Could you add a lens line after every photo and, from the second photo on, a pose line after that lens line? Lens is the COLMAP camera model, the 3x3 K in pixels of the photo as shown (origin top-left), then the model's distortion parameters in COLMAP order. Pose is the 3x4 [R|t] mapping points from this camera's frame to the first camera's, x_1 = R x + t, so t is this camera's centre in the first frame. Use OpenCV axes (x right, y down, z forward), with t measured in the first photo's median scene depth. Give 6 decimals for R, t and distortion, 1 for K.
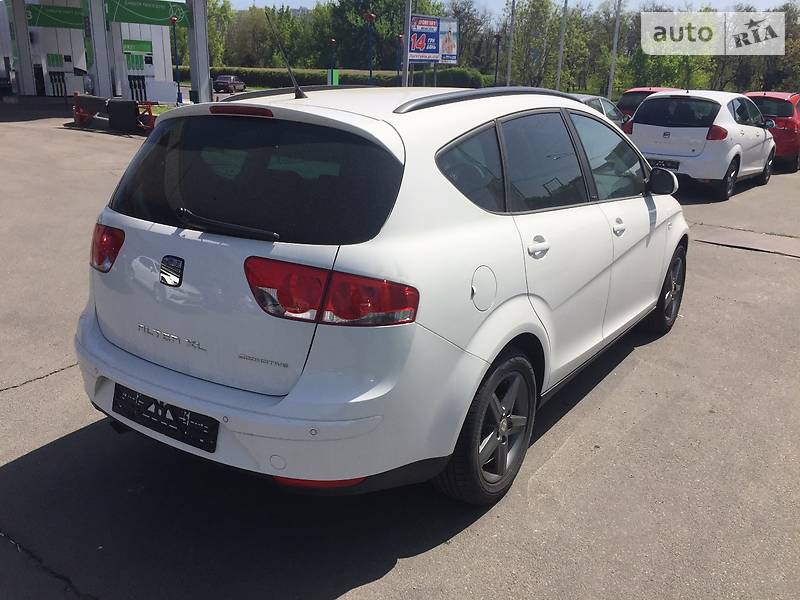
lens RADIAL K [[693.1, 0, 405.1], [0, 693.1, 298.1], [0, 0, 1]] dist [0.084807, -0.127286]
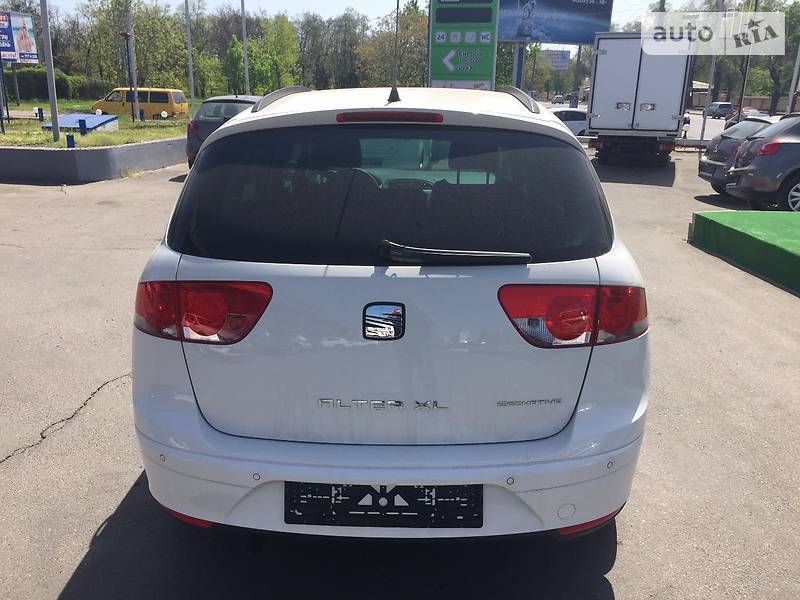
lens RADIAL K [[693.1, 0, 405.1], [0, 693.1, 298.1], [0, 0, 1]] dist [0.084807, -0.127286]
pose [[0.844364, -0.165139, 0.509685, -0.651260], [0.166542, 0.985084, 0.043269, -0.086706], [-0.509228, 0.048349, 0.859273, 0.284978]]
